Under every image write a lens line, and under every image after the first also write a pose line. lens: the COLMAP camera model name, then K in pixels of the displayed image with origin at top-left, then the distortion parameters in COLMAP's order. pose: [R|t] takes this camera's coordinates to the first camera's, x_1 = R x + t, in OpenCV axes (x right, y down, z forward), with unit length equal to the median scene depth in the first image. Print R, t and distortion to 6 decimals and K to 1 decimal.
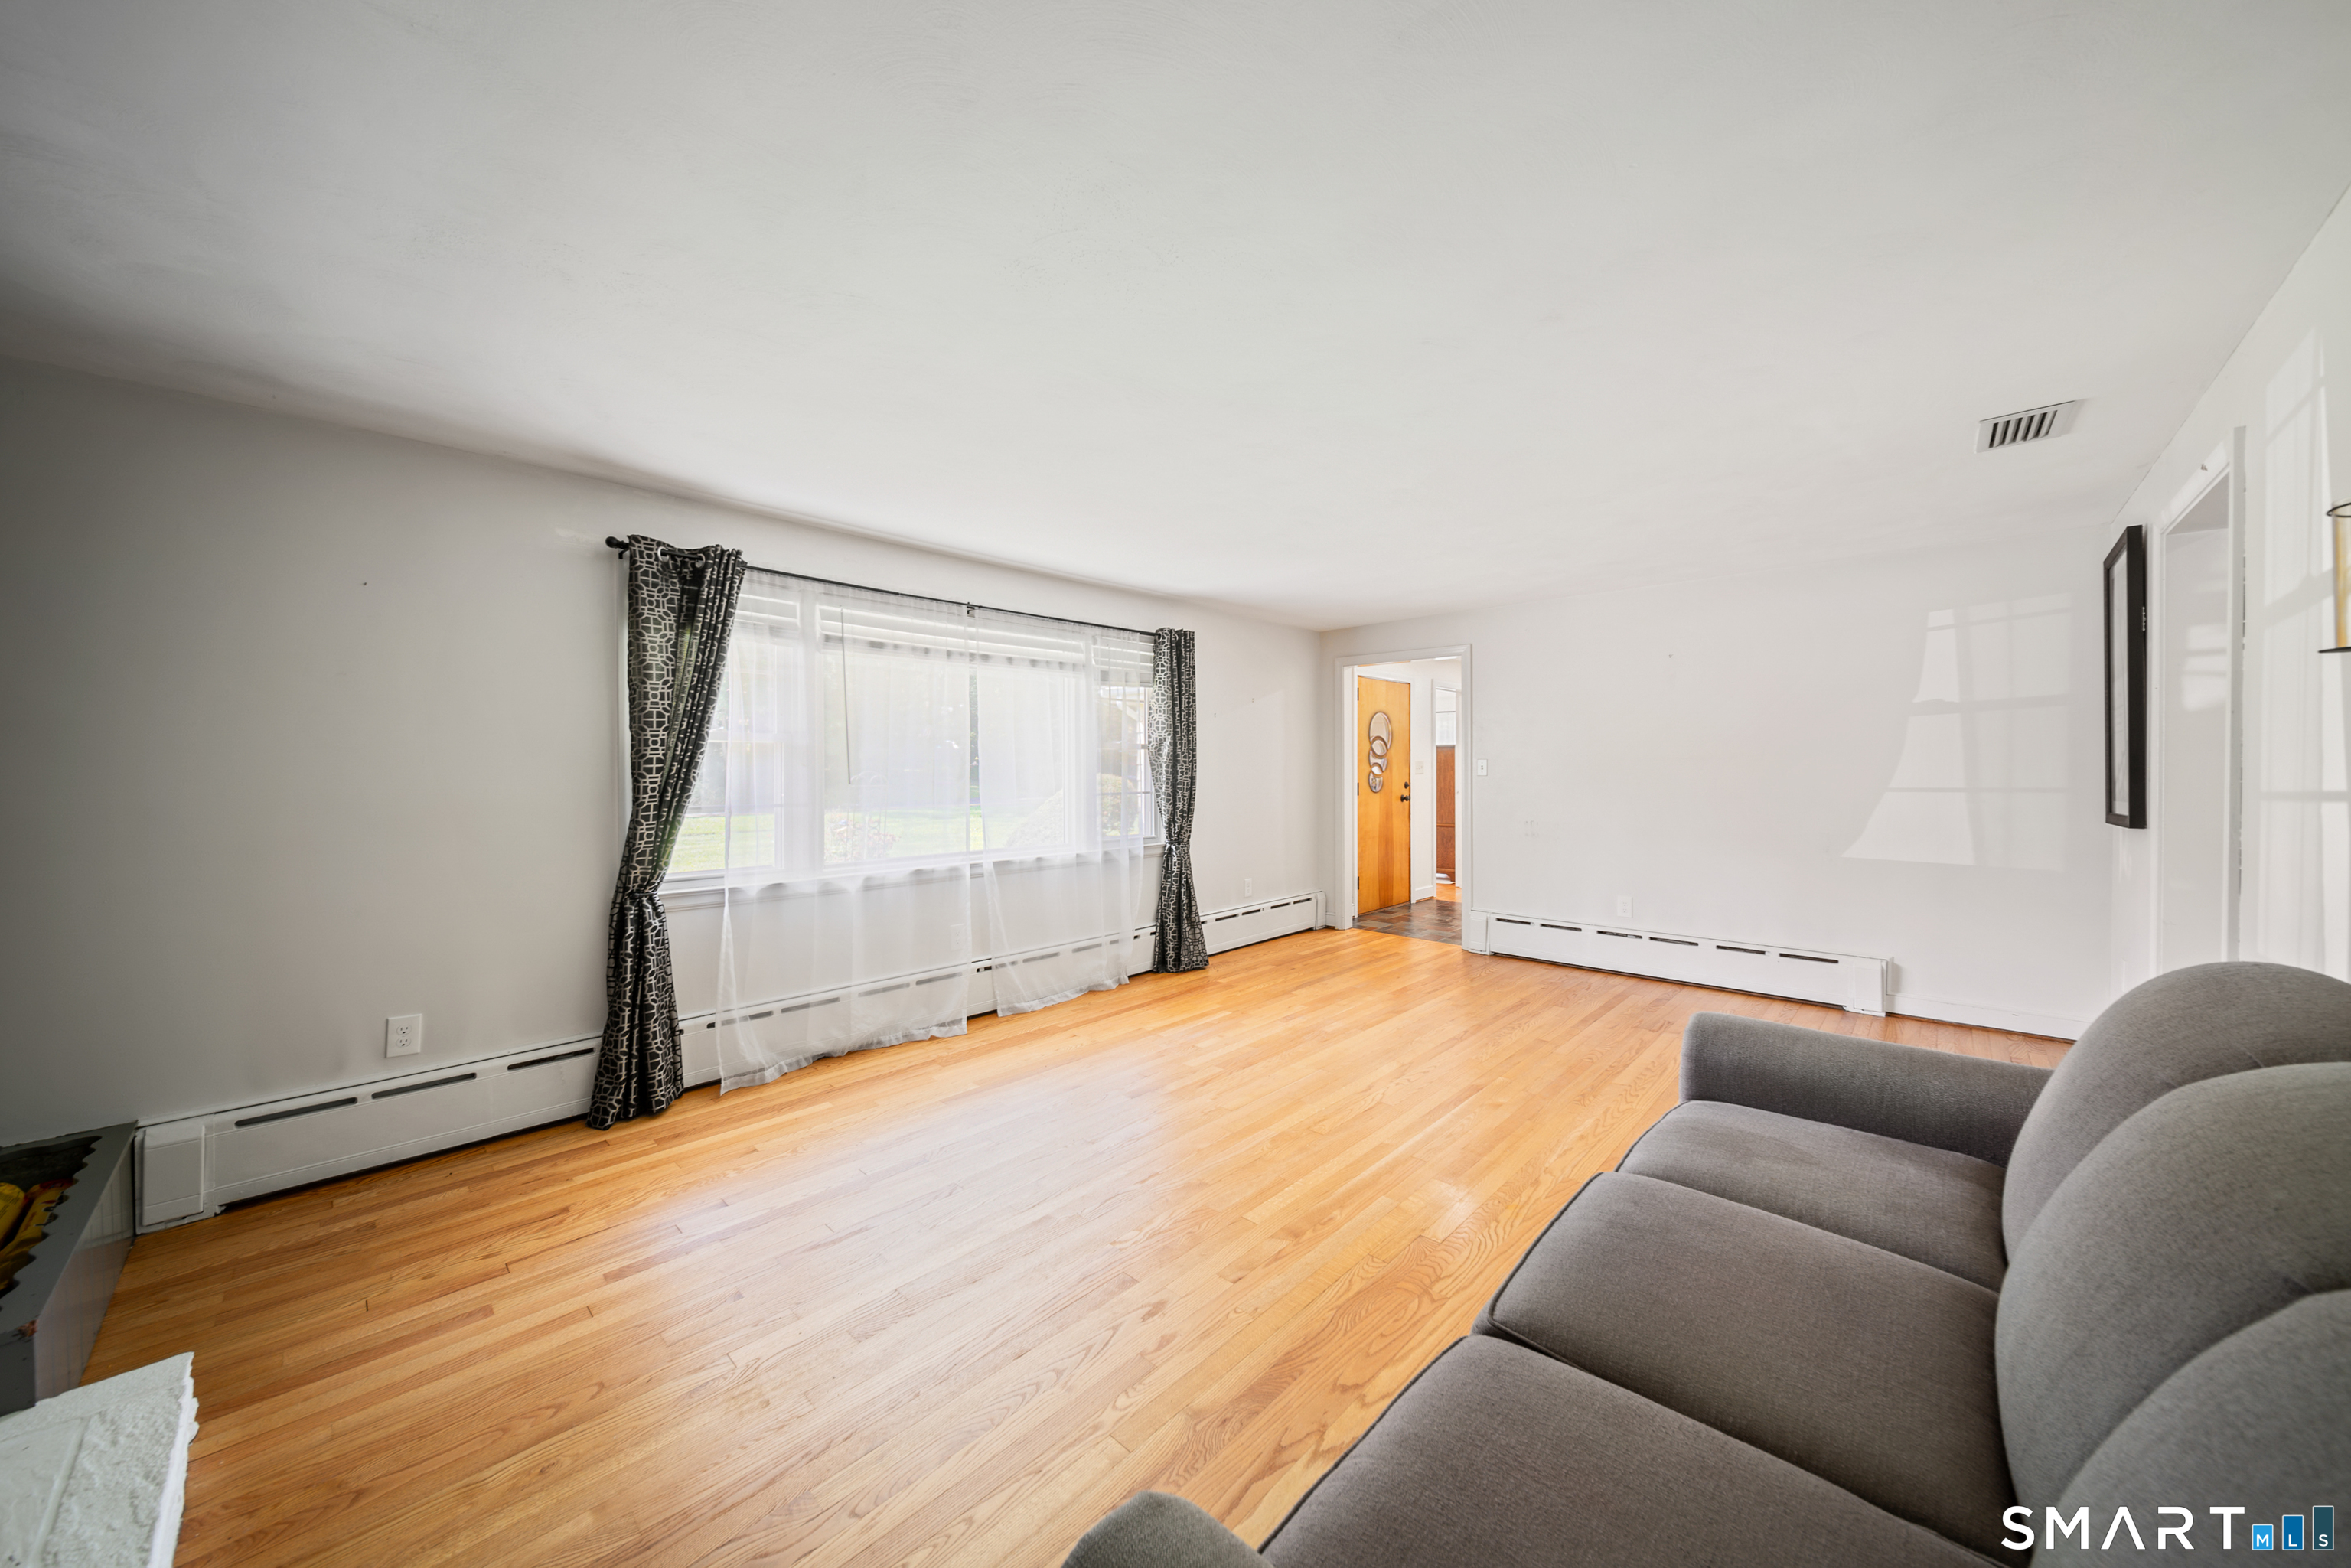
lens RADIAL K [[815.7, 0, 1164.3], [0, 815.7, 780.3], [0, 0, 1]] dist [-0.000283, -0.000146]
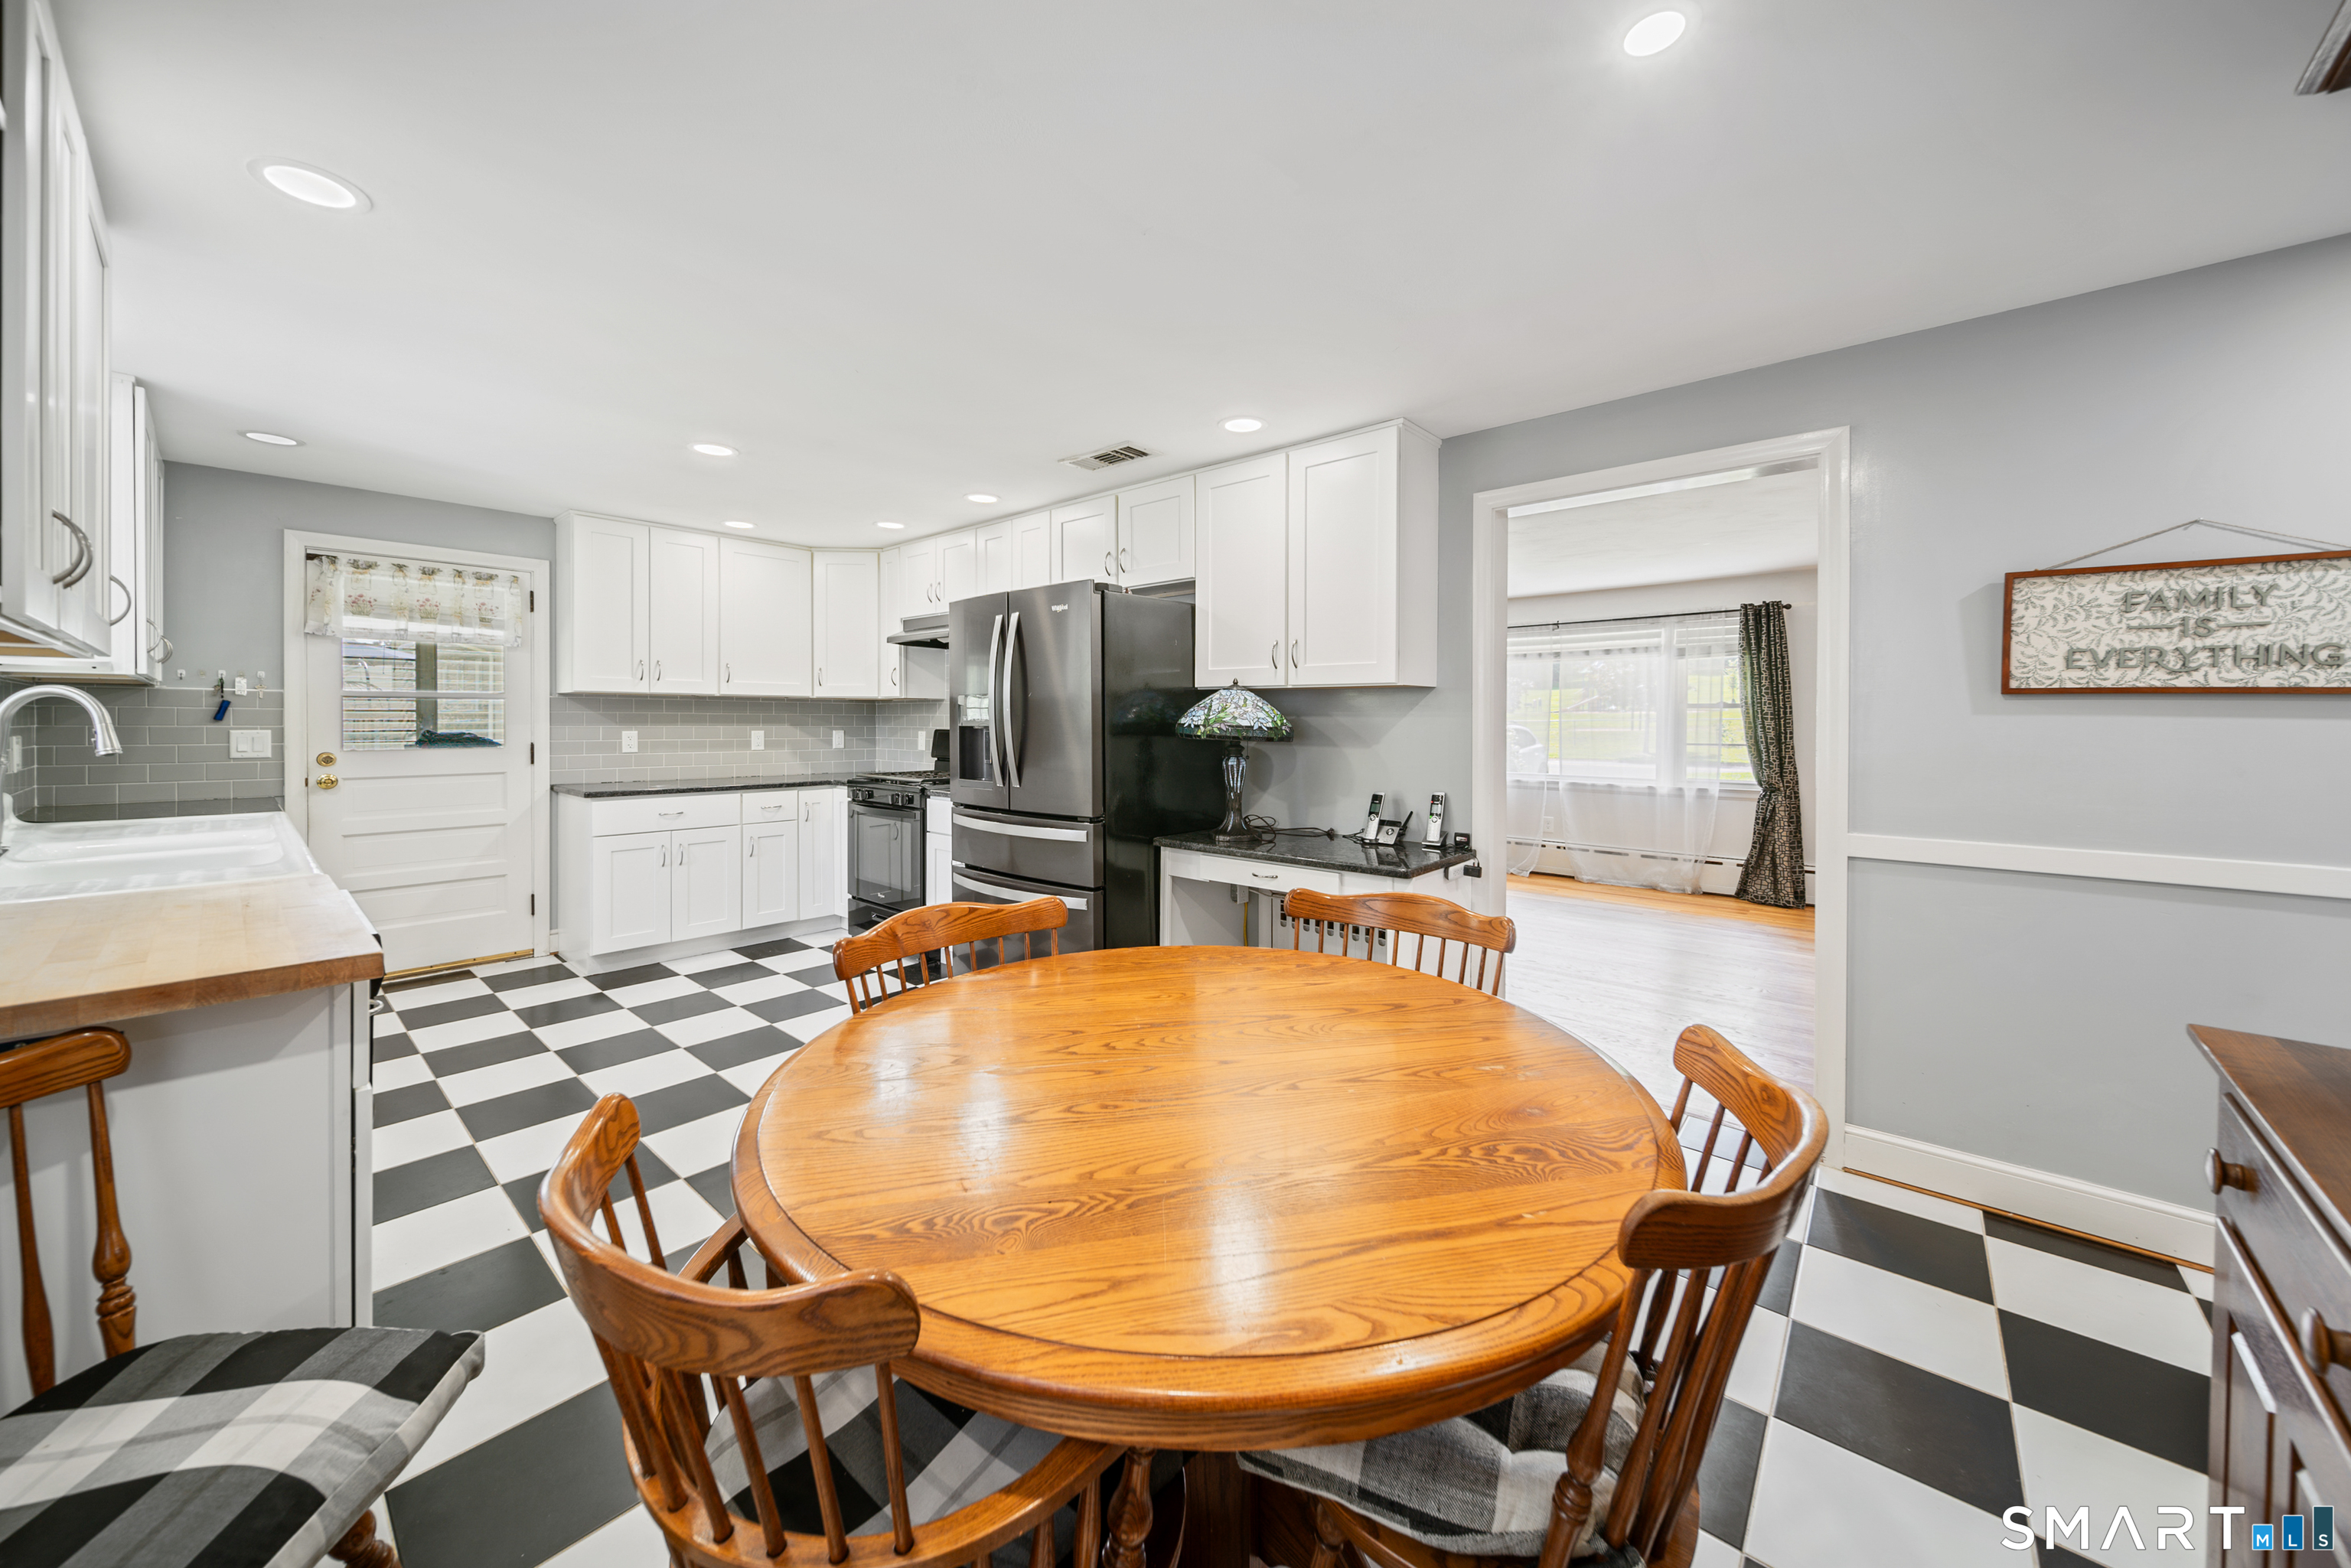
lens RADIAL K [[845.7, 0, 1178.7], [0, 845.7, 727.1], [0, 0, 1]] dist [0.001434, 0.000020]
pose [[0.042685, 0.011346, -0.999024, 1.450367], [-0.021843, 0.999707, 0.010420, -0.007162], [0.998850, 0.021377, 0.042920, 0.177297]]
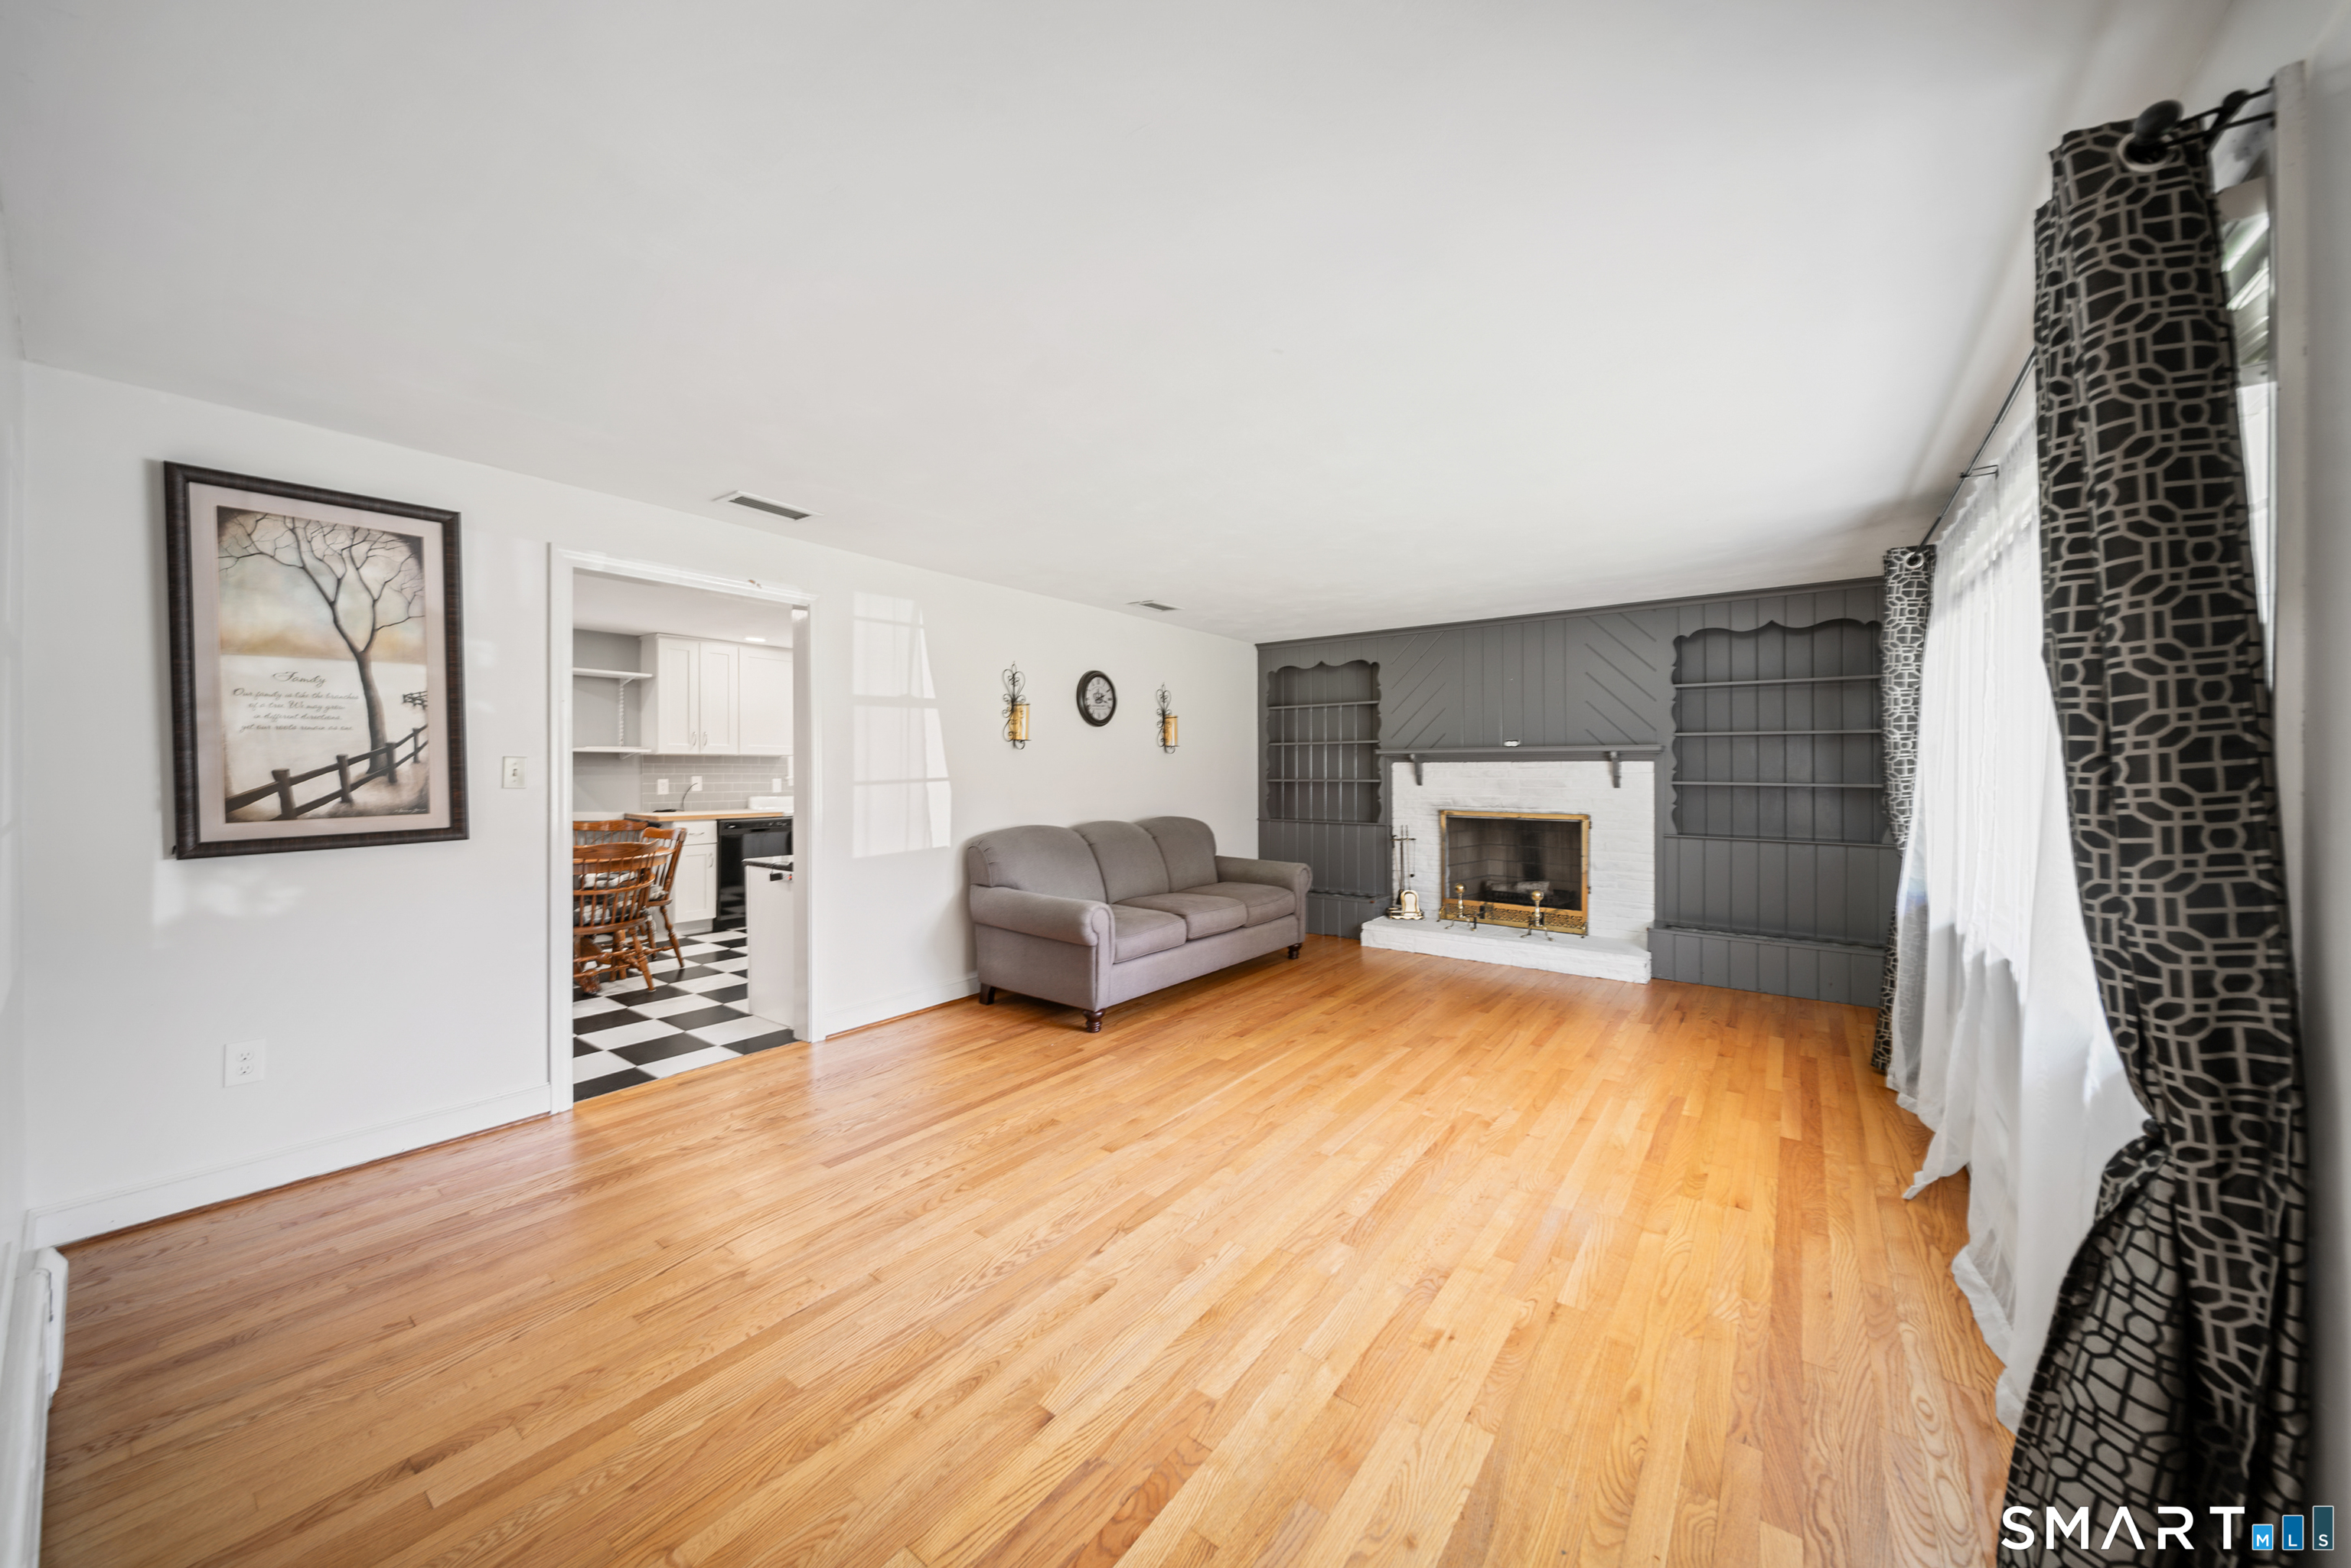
lens RADIAL K [[825.5, 0, 1161.0], [0, 825.5, 765.3], [0, 0, 1]] dist [0.001914, -0.000133]
pose [[-0.994173, 0.003743, -0.107728, 0.372189], [0.002209, 0.999894, 0.014357, -0.027863], [0.107770, 0.014036, -0.994077, 1.508373]]
